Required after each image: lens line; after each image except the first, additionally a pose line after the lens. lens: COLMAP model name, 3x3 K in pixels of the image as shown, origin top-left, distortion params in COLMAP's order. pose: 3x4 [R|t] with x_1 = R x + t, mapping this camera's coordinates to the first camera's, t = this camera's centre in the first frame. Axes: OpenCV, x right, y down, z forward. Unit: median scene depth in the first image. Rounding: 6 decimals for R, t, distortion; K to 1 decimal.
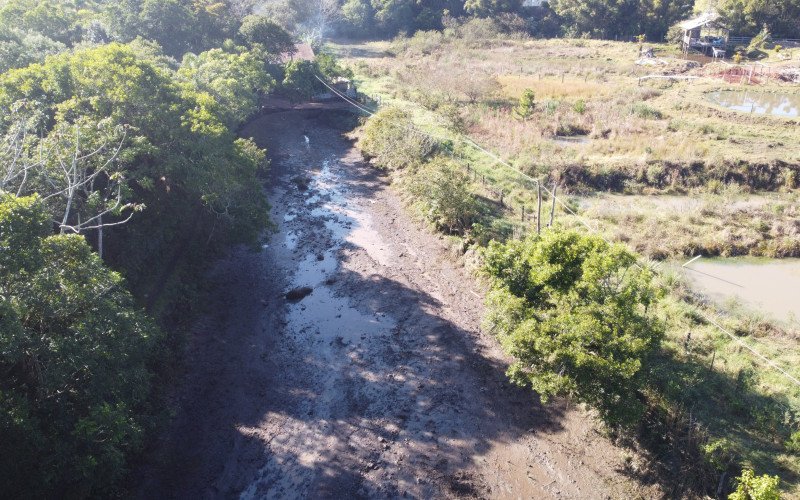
lens RADIAL K [[659.5, 0, 386.4], [0, 659.5, 249.6], [0, 0, 1]] dist [-0.004869, -0.001900]
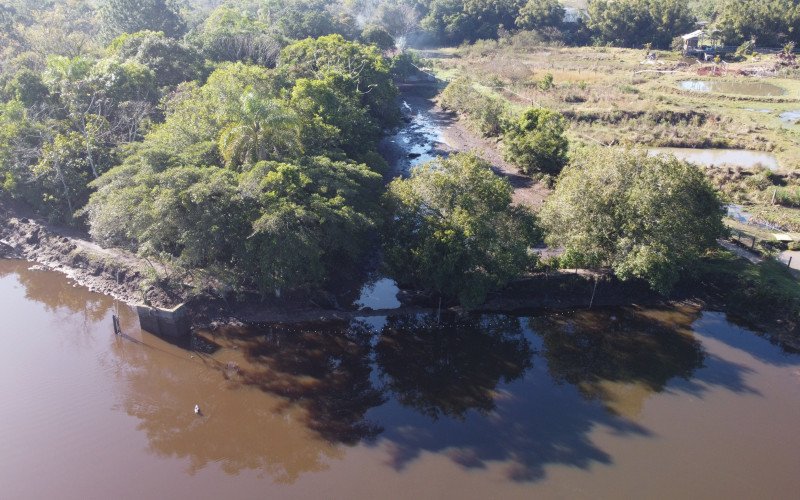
lens RADIAL K [[659.5, 0, 386.4], [0, 659.5, 249.6], [0, 0, 1]] dist [-0.004869, -0.001900]
pose [[0.996005, 0.033513, -0.082772, -0.013872], [-0.035466, 0.999124, -0.022232, 0.141927], [0.081954, 0.025078, 0.996321, -0.364743]]
